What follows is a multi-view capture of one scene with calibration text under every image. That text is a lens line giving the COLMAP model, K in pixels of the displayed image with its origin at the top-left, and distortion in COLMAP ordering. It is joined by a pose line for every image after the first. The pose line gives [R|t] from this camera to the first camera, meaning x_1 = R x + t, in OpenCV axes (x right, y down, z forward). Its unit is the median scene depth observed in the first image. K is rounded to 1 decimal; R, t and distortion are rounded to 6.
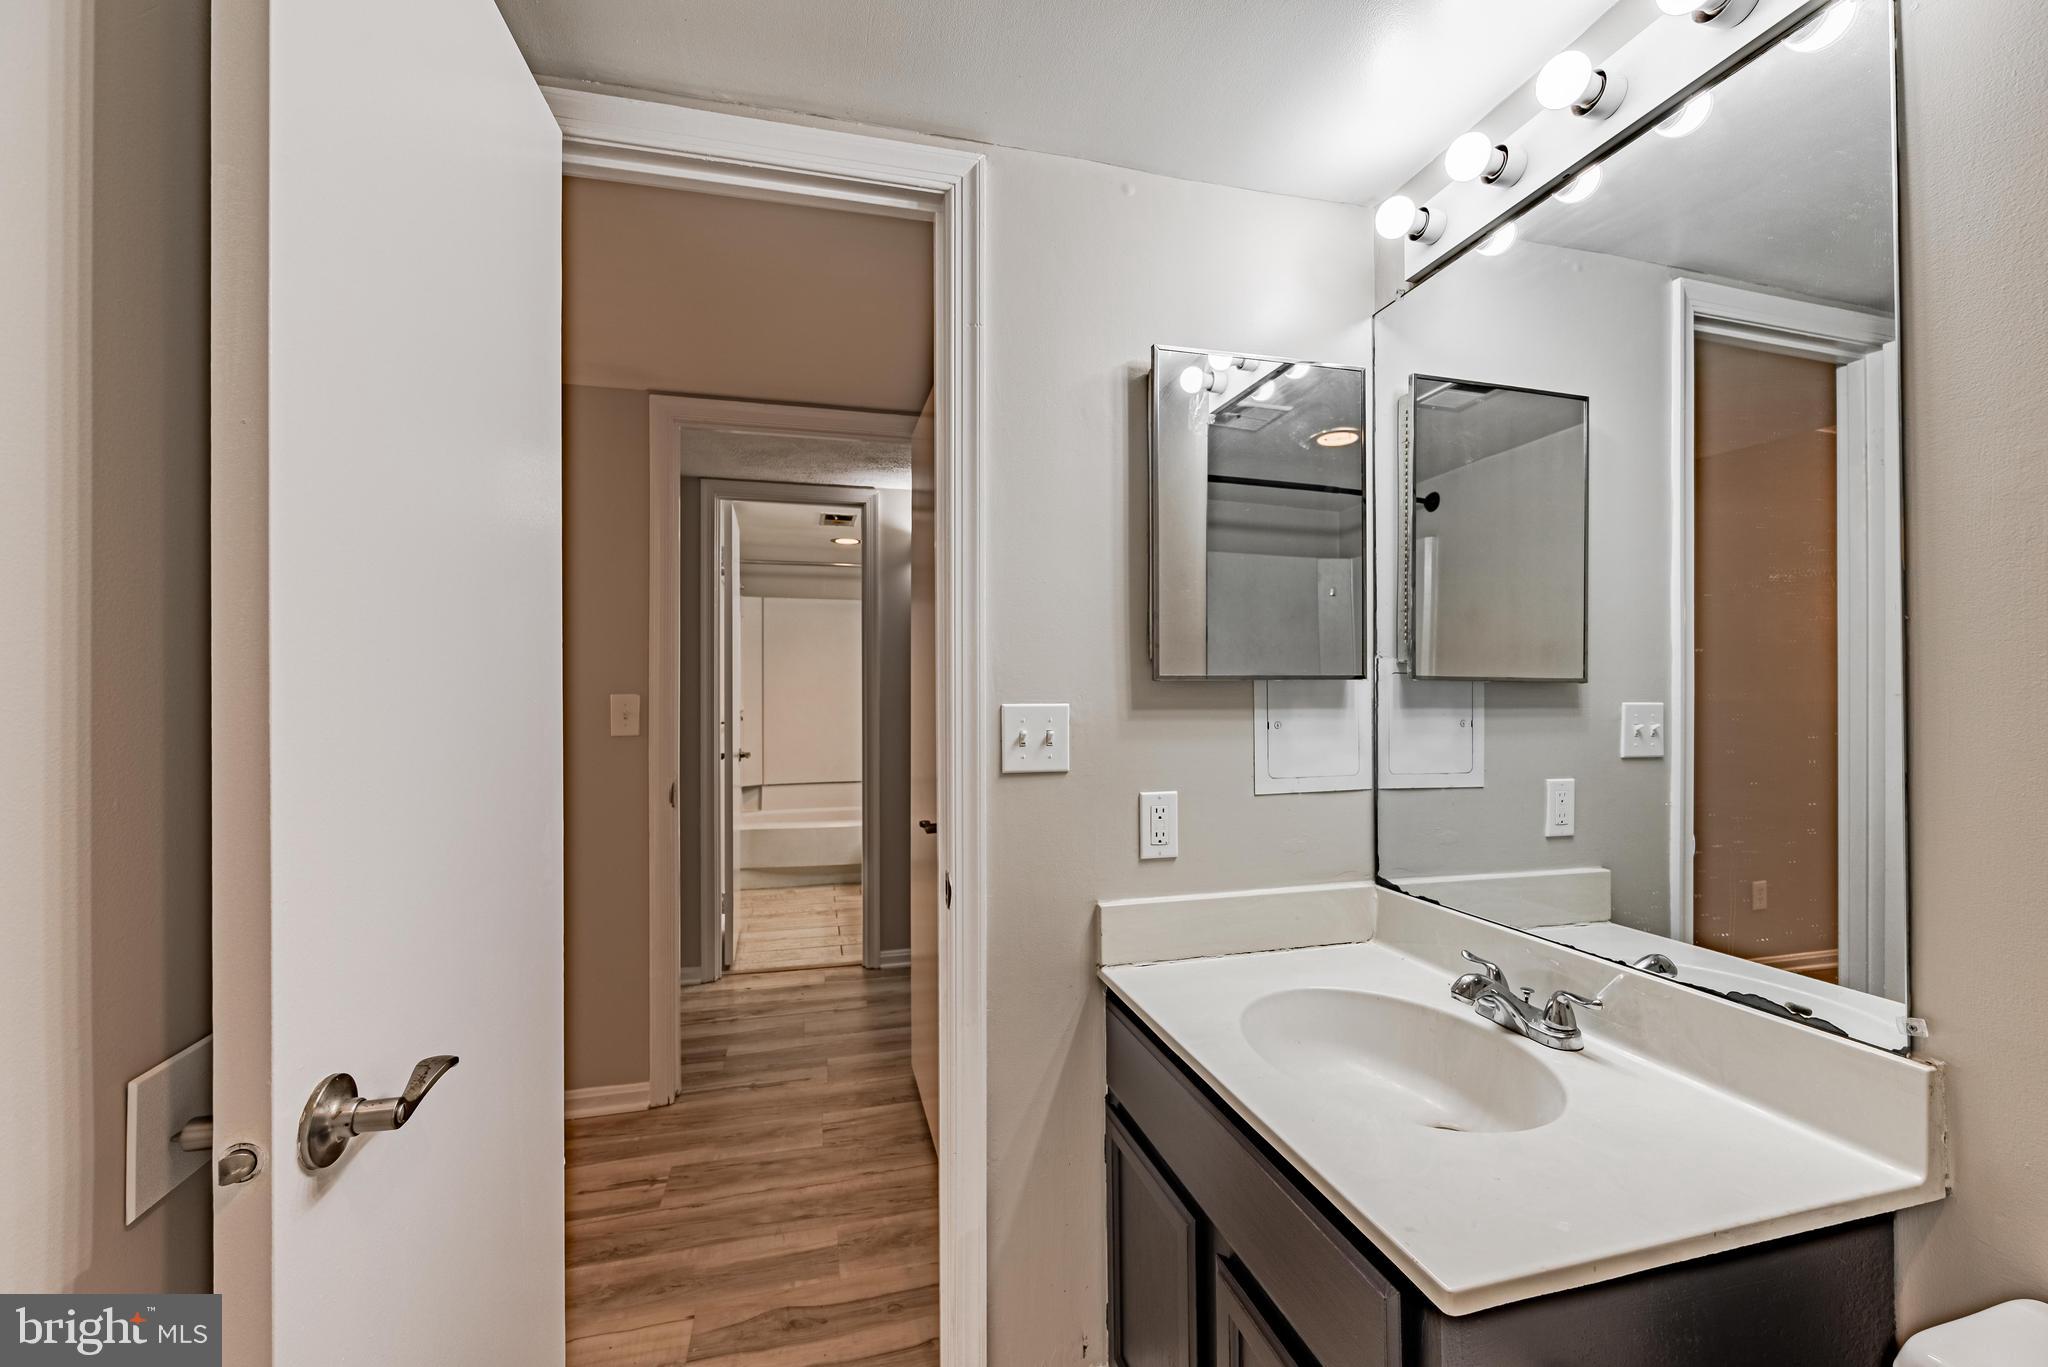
lens RADIAL K [[815.4, 0, 1022.2], [0, 815.4, 689.2], [0, 0, 1]] dist [-0.003723, 0.000024]
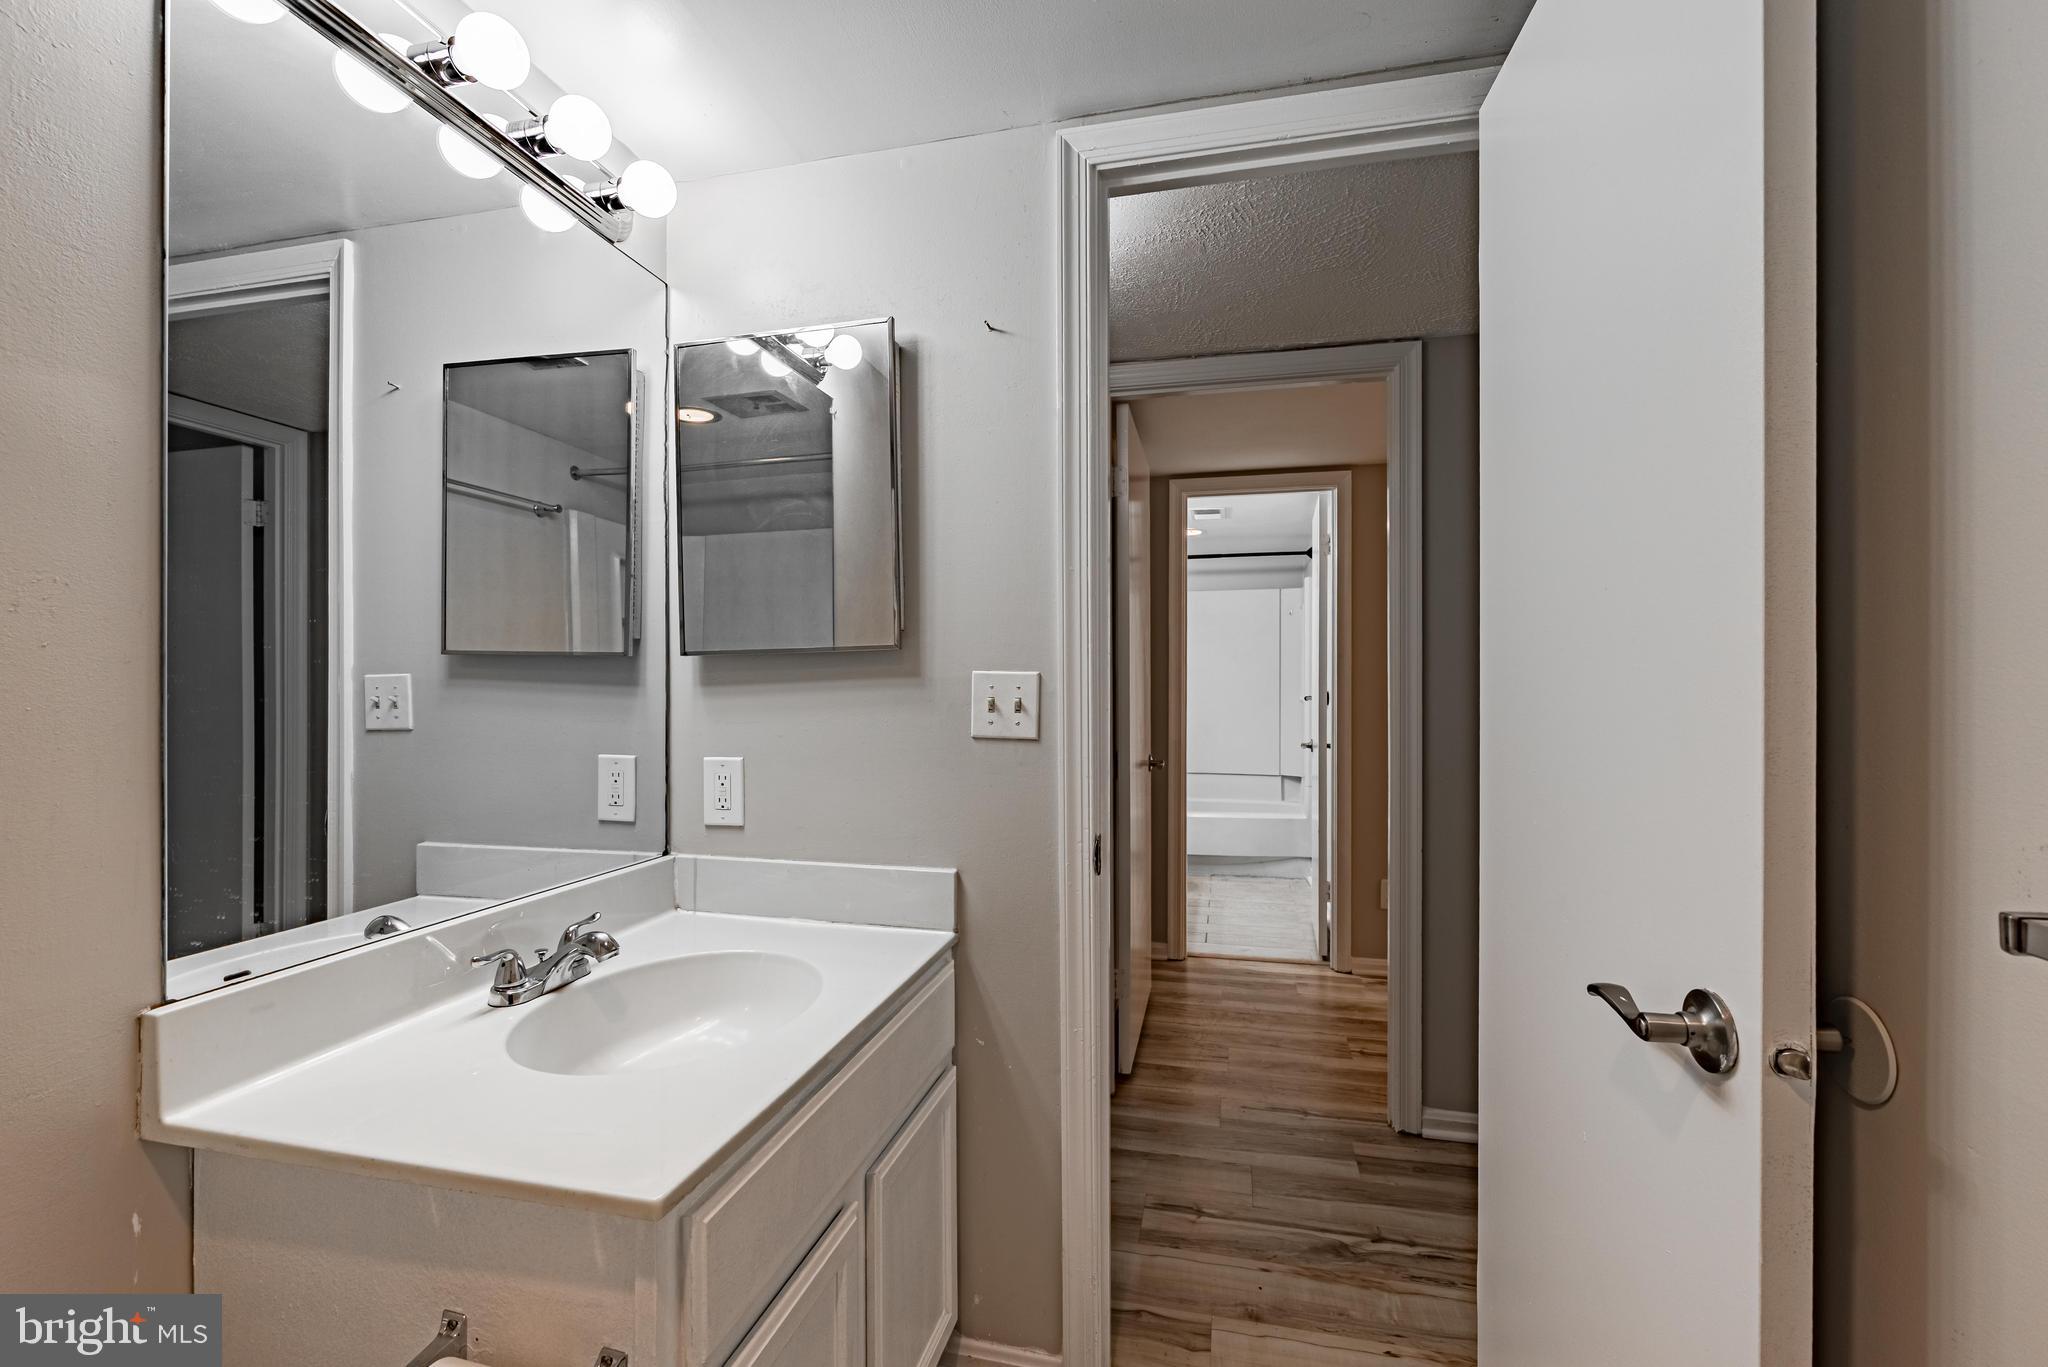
lens RADIAL K [[815.4, 0, 1022.2], [0, 815.4, 689.2], [0, 0, 1]] dist [-0.003723, 0.000024]
pose [[-0.876084, -0.006790, 0.482111, -0.487567], [-0.004933, 0.999975, 0.005120, 0.020886], [-0.482133, 0.002108, -0.876095, 1.936025]]
